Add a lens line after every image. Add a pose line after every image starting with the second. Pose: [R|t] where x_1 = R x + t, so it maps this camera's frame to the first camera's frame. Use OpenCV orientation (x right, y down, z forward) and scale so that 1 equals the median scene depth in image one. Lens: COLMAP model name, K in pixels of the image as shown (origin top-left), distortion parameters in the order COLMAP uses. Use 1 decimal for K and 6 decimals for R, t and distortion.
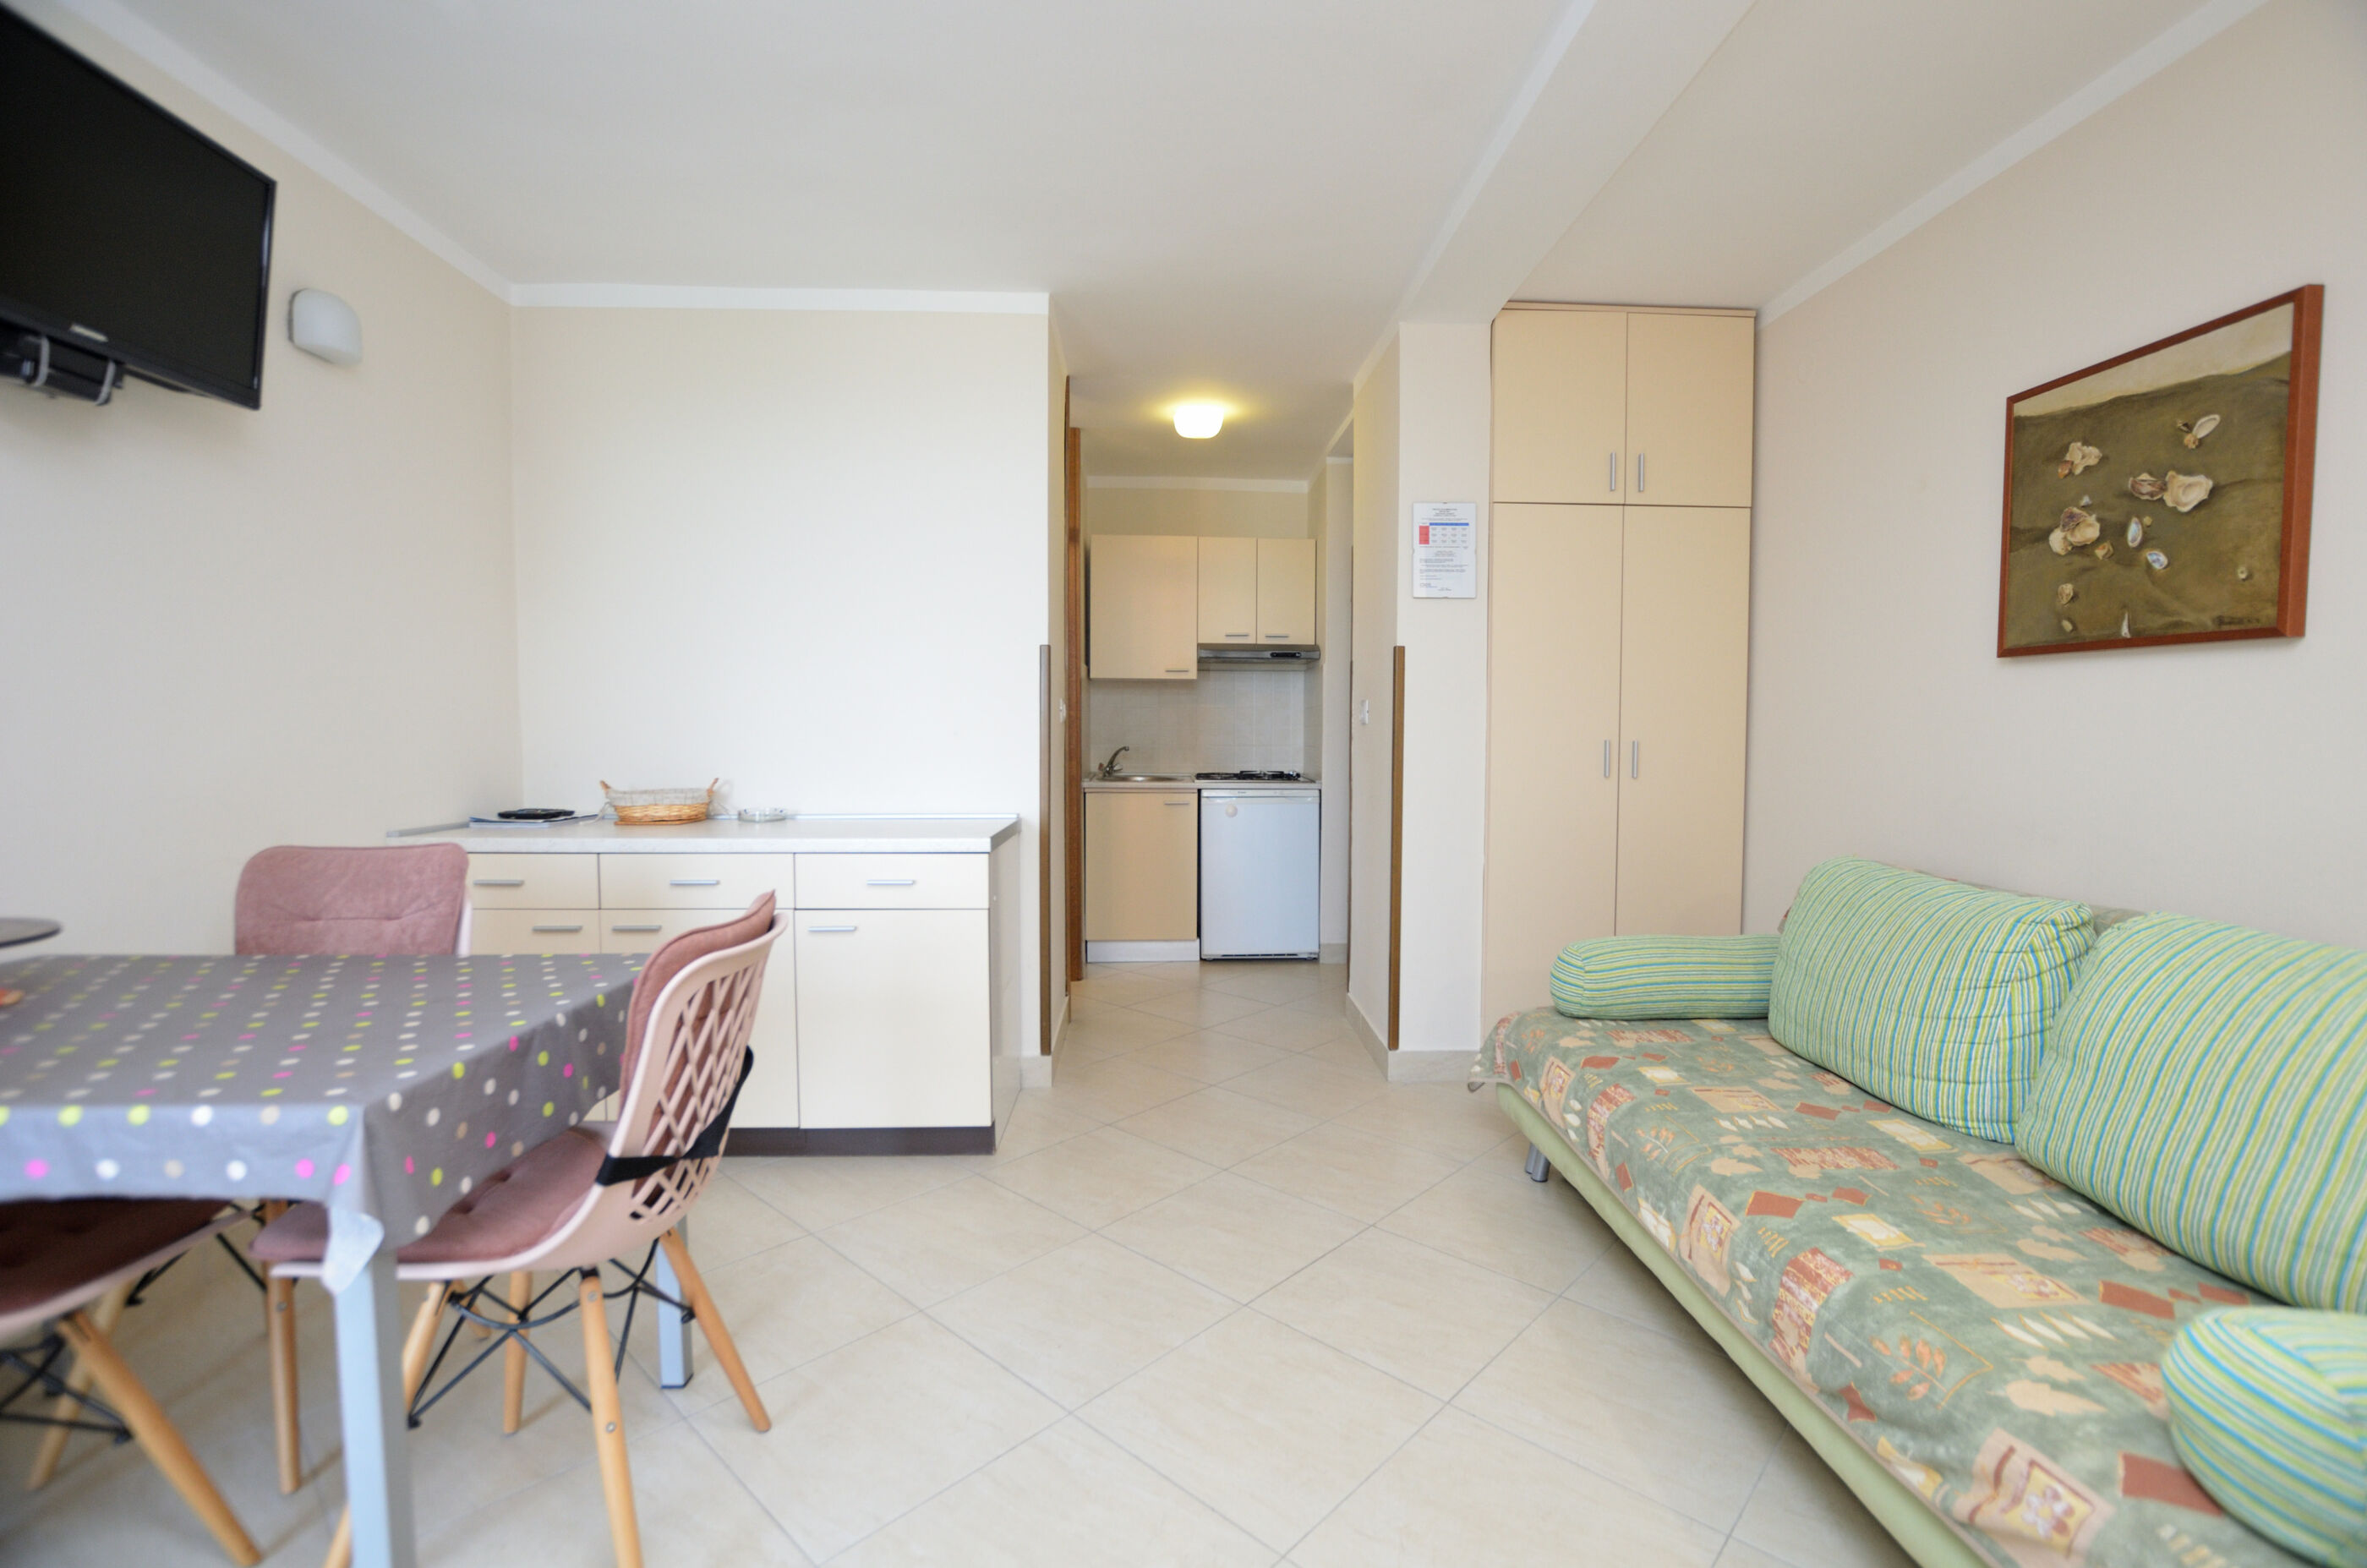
lens RADIAL K [[1032.6, 0, 1208.2], [0, 1032.6, 775.4], [0, 0, 1]] dist [-0.030458, 0.002730]
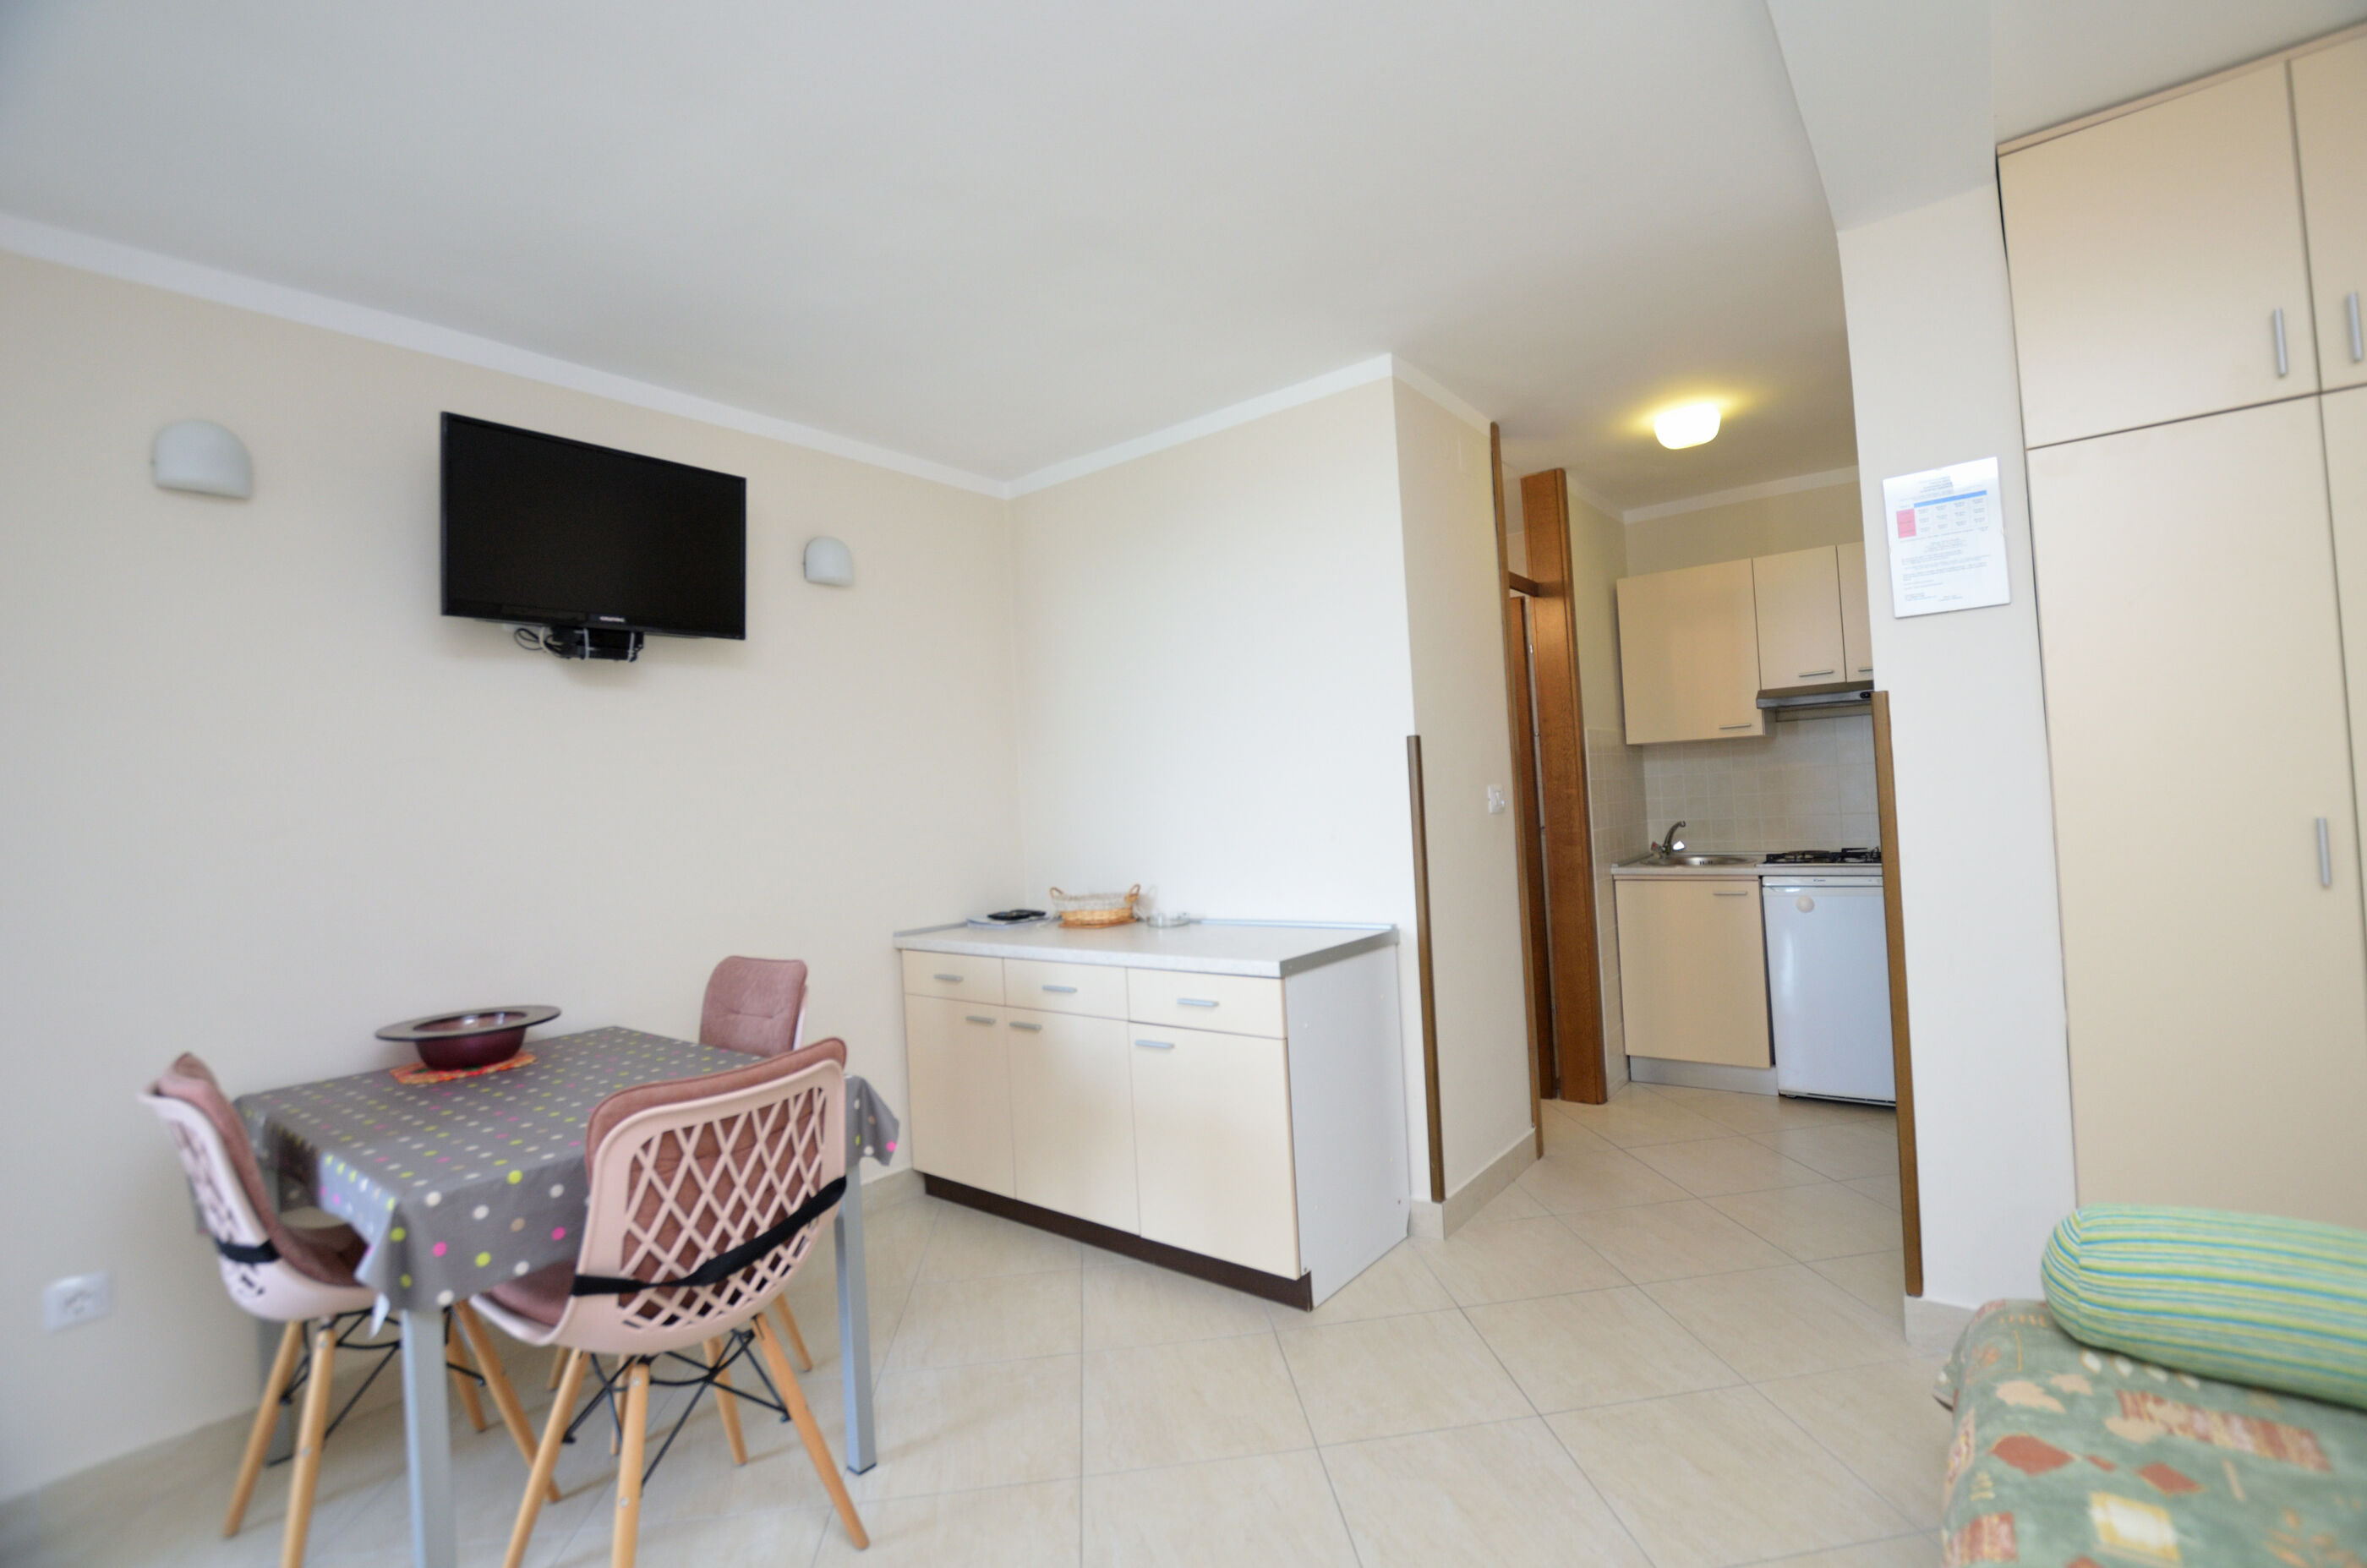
lens RADIAL K [[1032.6, 0, 1216.9], [0, 1032.6, 771.0], [0, 0, 1]] dist [-0.030458, 0.002730]
pose [[0.759846, -0.063781, -0.646967, 0.460514], [0.027806, 0.997453, -0.065677, -0.065682], [0.649508, 0.031915, 0.759684, 0.331729]]
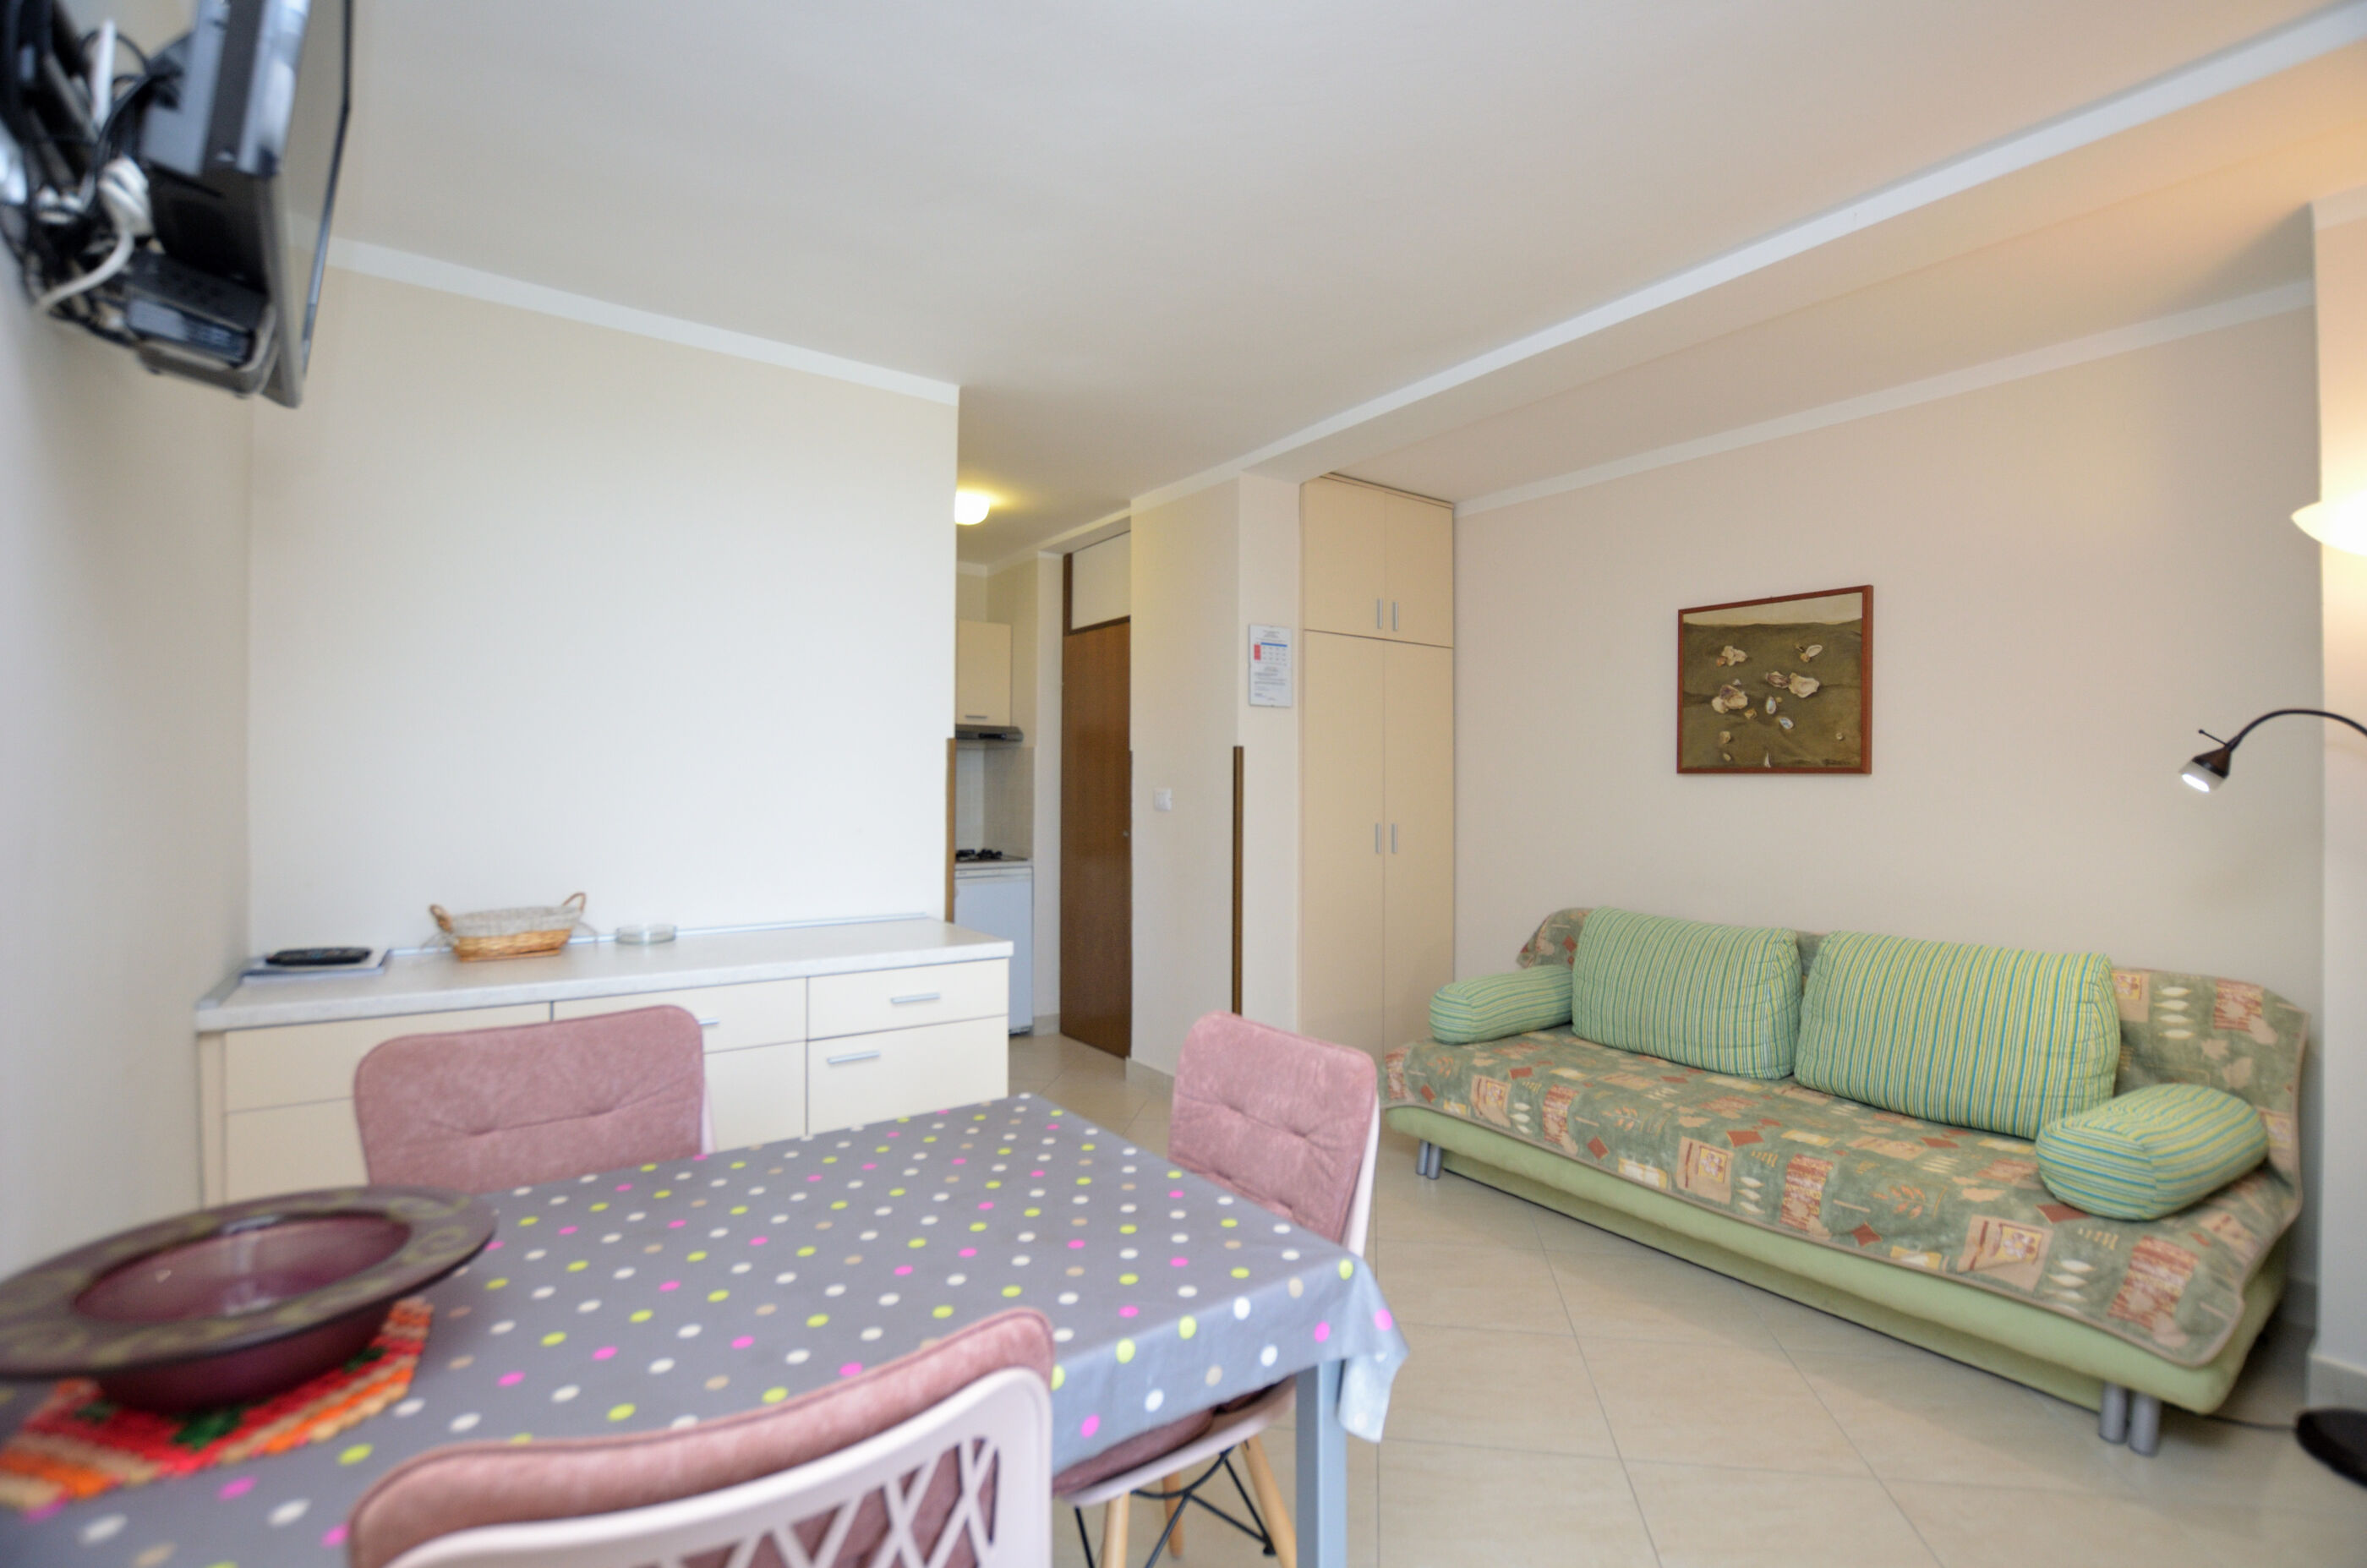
lens RADIAL K [[1032.6, 0, 1202.7], [0, 1032.6, 776.9], [0, 0, 1]] dist [-0.030458, 0.002730]
pose [[0.836815, 0.006269, 0.547449, -0.781177], [0.023011, 0.998648, -0.046610, -0.060727], [-0.547001, 0.051602, 0.835540, 0.088590]]
